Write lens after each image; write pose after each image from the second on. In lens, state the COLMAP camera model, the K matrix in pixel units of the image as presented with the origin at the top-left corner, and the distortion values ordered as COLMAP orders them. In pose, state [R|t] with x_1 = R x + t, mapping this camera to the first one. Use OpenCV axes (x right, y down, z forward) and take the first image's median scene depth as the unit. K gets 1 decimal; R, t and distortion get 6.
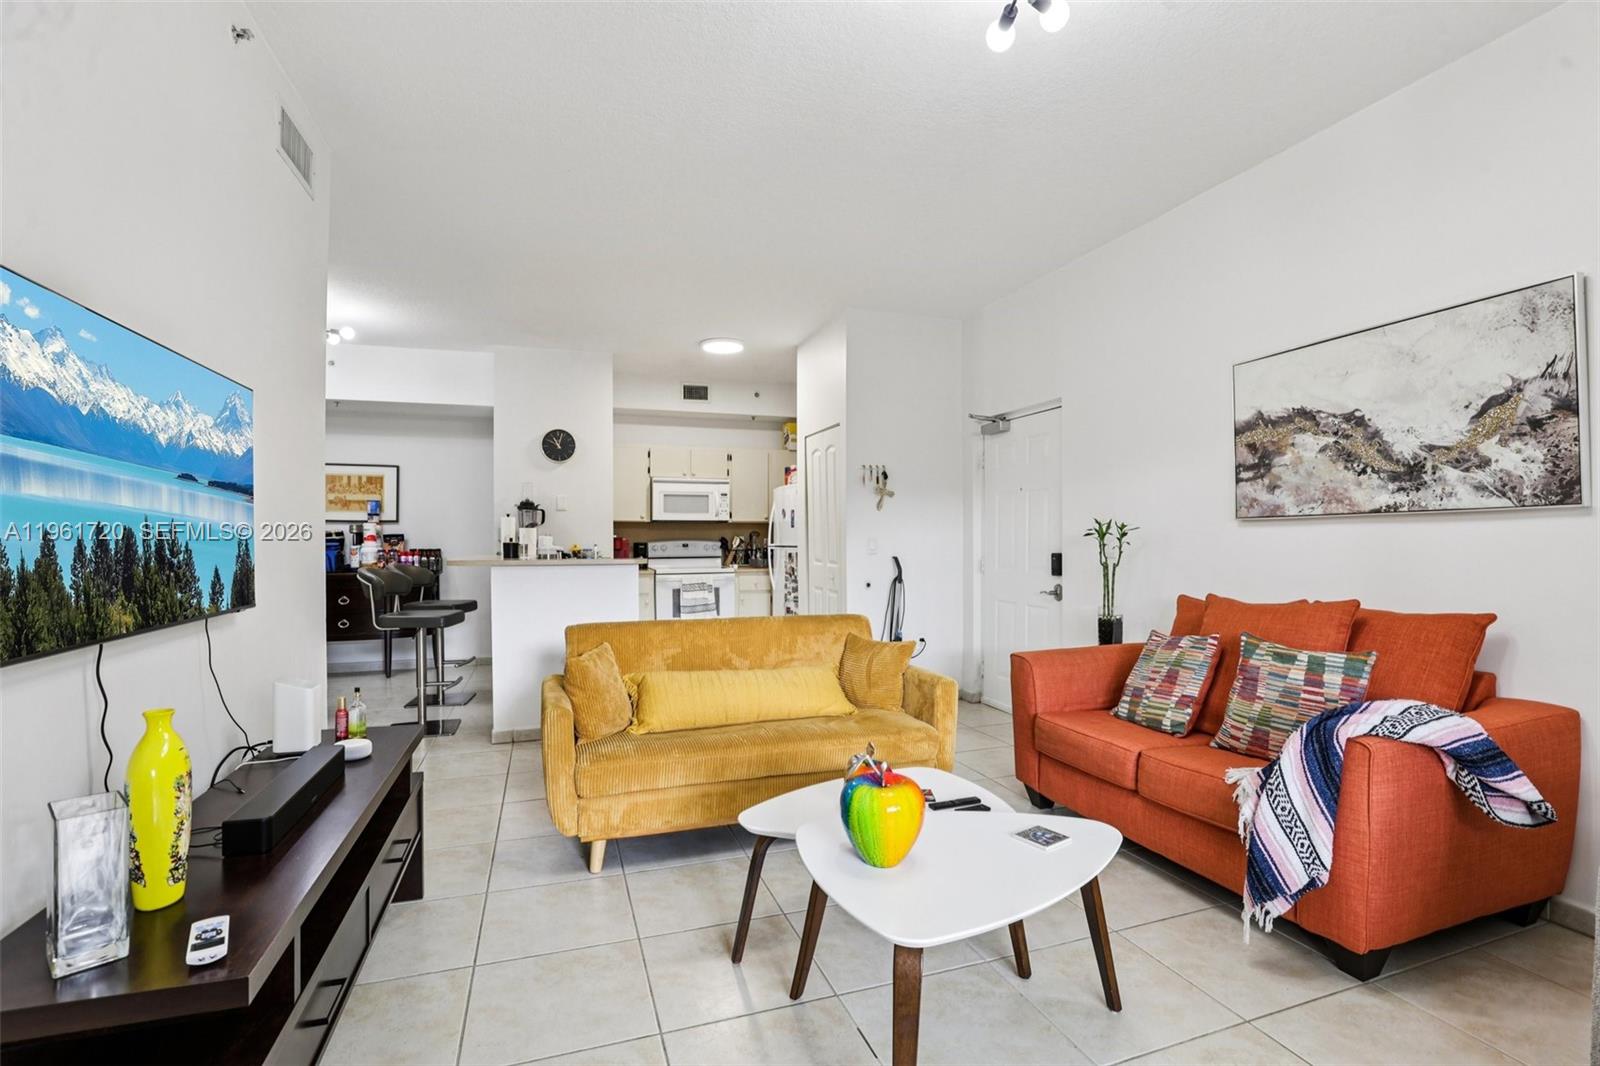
lens RADIAL K [[735.0, 0, 812.0], [0, 735.0, 537.2], [0, 0, 1]] dist [-0.035787, 0.007314]
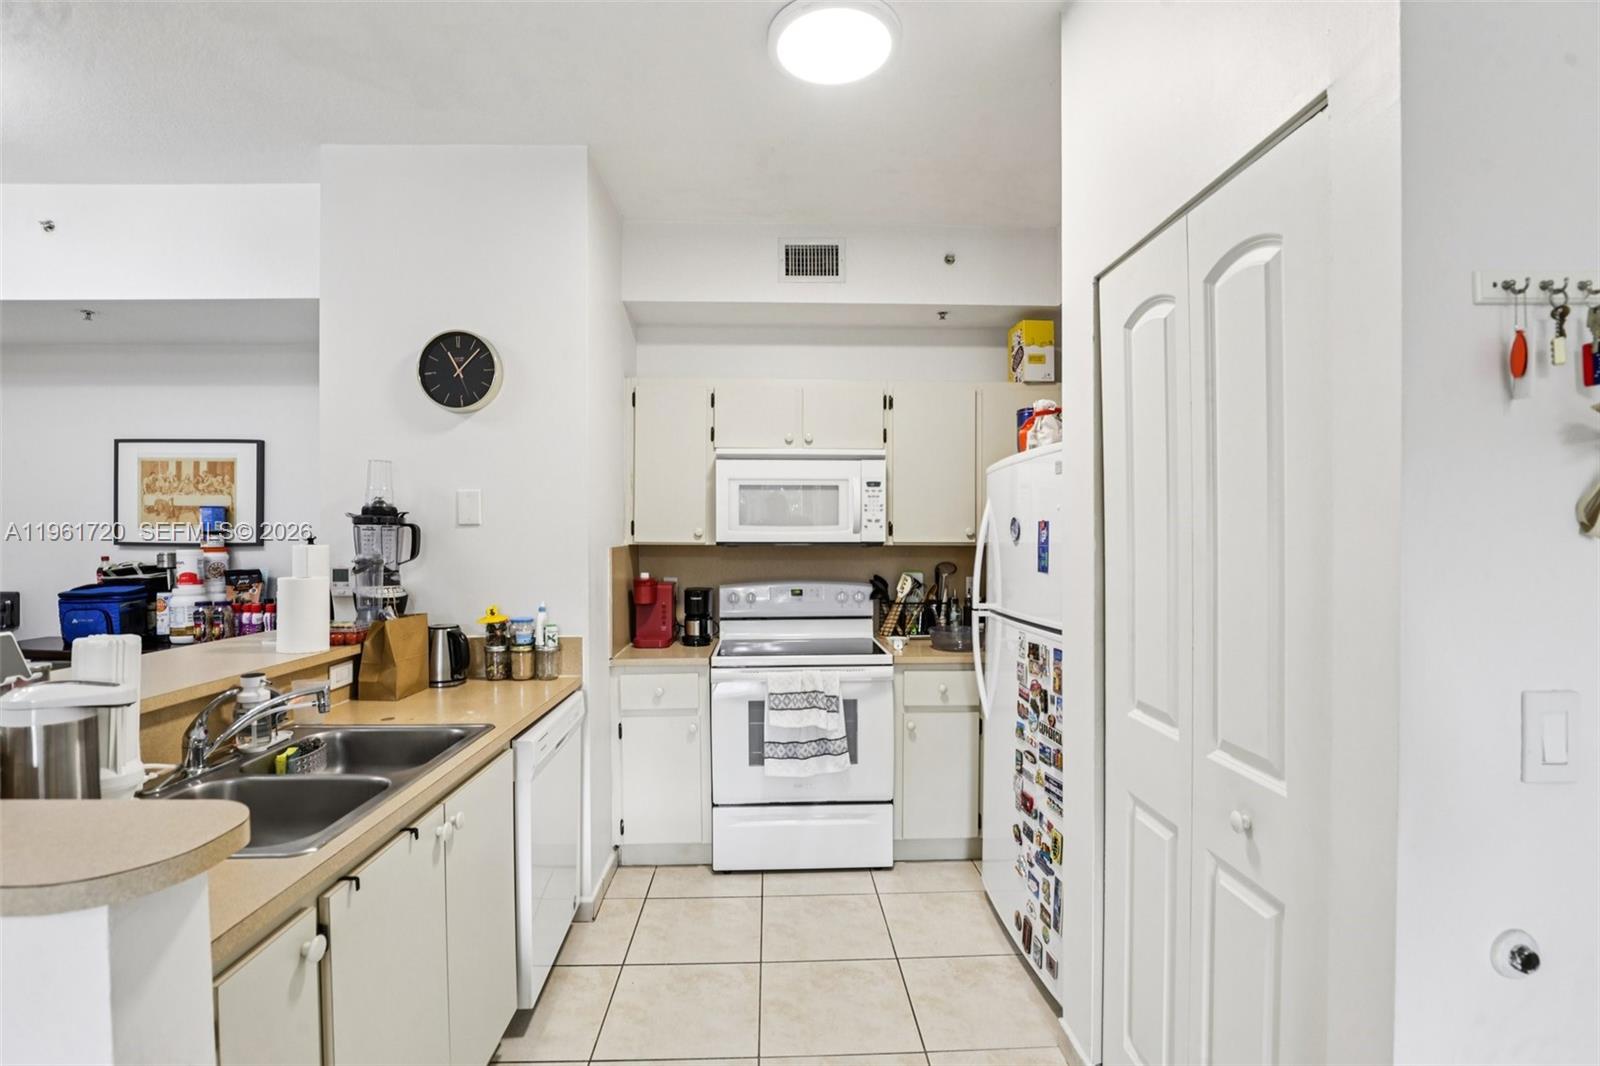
lens RADIAL K [[735.0, 0, 798.8], [0, 735.0, 547.7], [0, 0, 1]] dist [-0.035787, 0.007314]
pose [[0.954200, 0.006724, -0.299095, -0.035084], [-0.002030, 0.999870, 0.016002, -0.031441], [0.299164, -0.014662, 0.954089, 0.670430]]
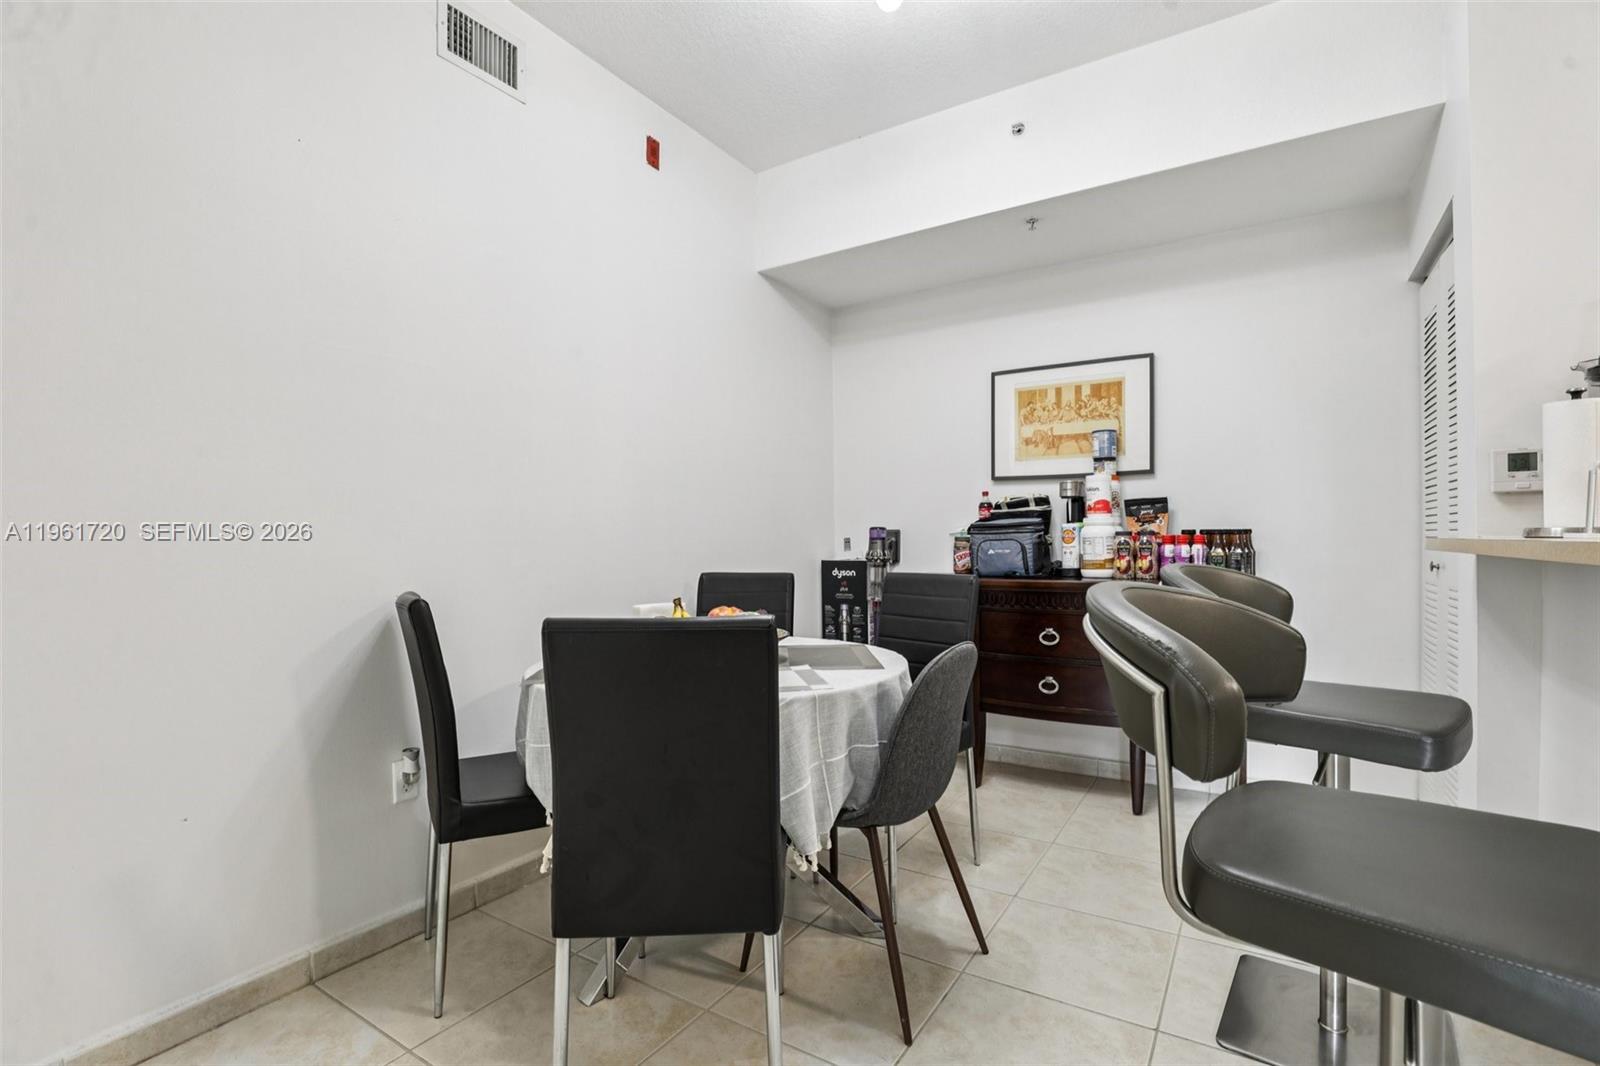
lens RADIAL K [[735.0, 0, 808.0], [0, 735.0, 542.6], [0, 0, 1]] dist [-0.035787, 0.007314]
pose [[0.618274, 0.000453, -0.785962, -0.369229], [0.008589, 0.999936, 0.007333, 0.020631], [0.785915, -0.011284, 0.618231, 0.583545]]
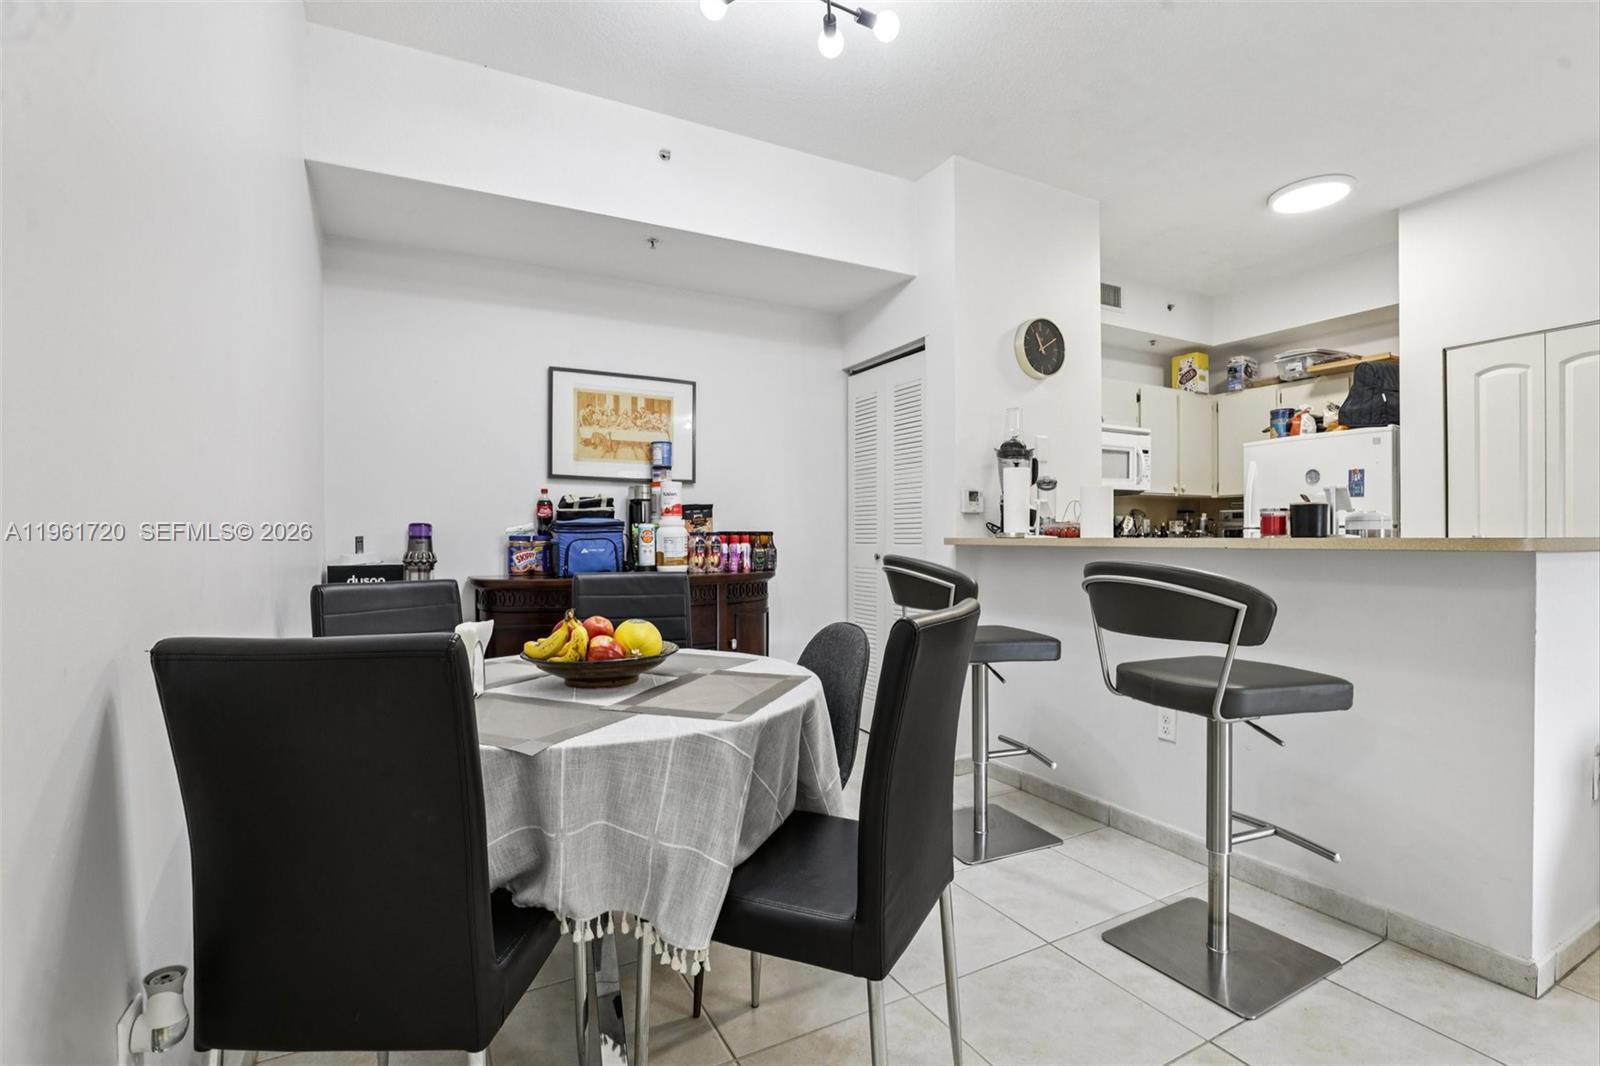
lens RADIAL K [[735.0, 0, 809.9], [0, 735.0, 542.4], [0, 0, 1]] dist [-0.035787, 0.007314]
pose [[0.988225, -0.001629, 0.153001, -0.622961], [0.000261, 0.999960, 0.008966, 0.021467], [-0.153009, -0.008820, 0.988185, 0.472327]]
